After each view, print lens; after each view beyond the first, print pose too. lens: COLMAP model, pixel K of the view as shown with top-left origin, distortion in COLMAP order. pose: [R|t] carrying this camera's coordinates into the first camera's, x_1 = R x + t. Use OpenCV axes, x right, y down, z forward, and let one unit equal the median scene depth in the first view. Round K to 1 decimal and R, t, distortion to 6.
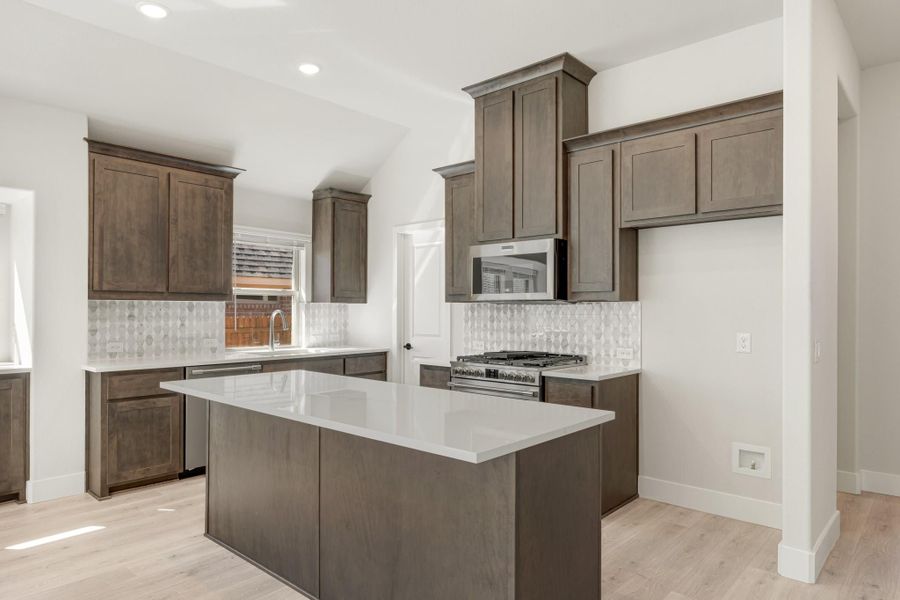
lens RADIAL K [[565.0, 0, 419.4], [0, 565.0, 307.3], [0, 0, 1]] dist [-0.000132, -0.000617]
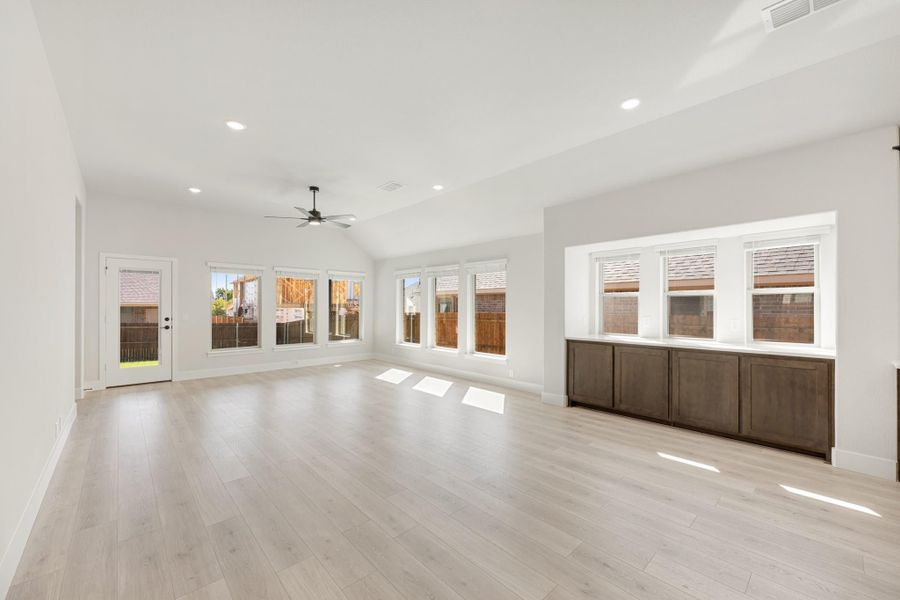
lens RADIAL K [[356.4, 0, 449.6], [0, 356.4, 303.0], [0, 0, 1]] dist [-0.000176, -0.000136]
pose [[-0.072230, -0.011568, -0.997321, 0.128942], [0.001326, 0.999931, -0.011694, 0.001216], [0.997387, -0.002167, -0.072210, 0.201239]]
